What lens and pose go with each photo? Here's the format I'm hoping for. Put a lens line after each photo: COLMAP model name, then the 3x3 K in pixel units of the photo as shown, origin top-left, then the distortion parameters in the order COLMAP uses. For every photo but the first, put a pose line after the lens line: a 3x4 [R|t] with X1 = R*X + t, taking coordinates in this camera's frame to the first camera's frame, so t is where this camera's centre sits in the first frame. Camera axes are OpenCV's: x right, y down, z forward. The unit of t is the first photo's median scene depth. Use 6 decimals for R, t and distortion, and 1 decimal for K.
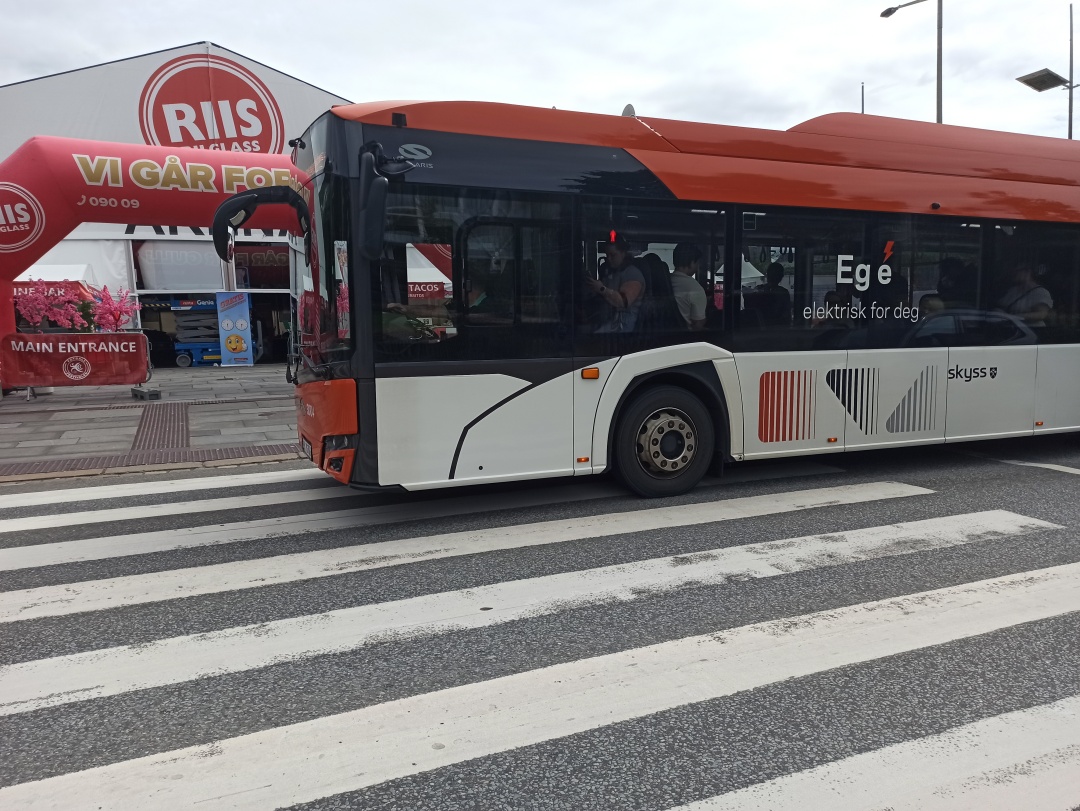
lens RADIAL K [[876.6, 0, 540.0], [0, 876.6, 405.5], [0, 0, 1]] dist [0.032271, -0.001813]
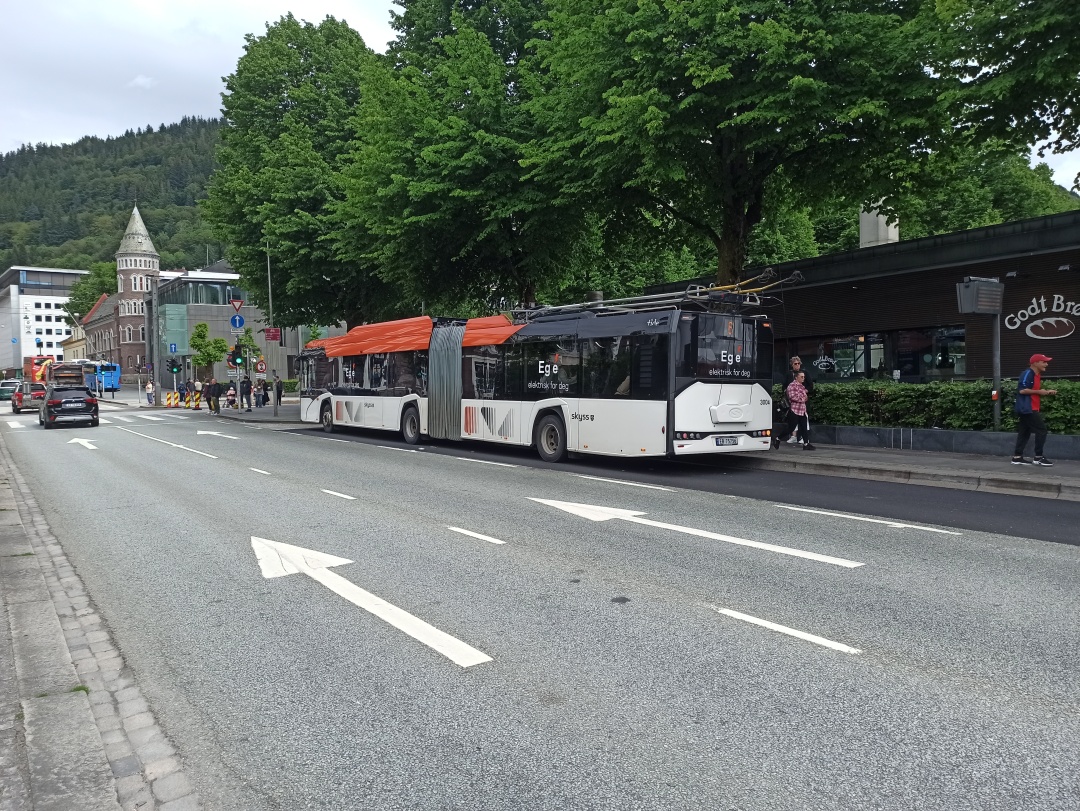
lens RADIAL K [[876.6, 0, 540.0], [0, 876.6, 405.5], [0, 0, 1]] dist [0.032271, -0.001813]
pose [[0.260713, 0.041207, -0.964537, 0.323650], [-0.118988, 0.992843, 0.010254, -0.009689], [0.958056, 0.112094, 0.263750, 0.049750]]
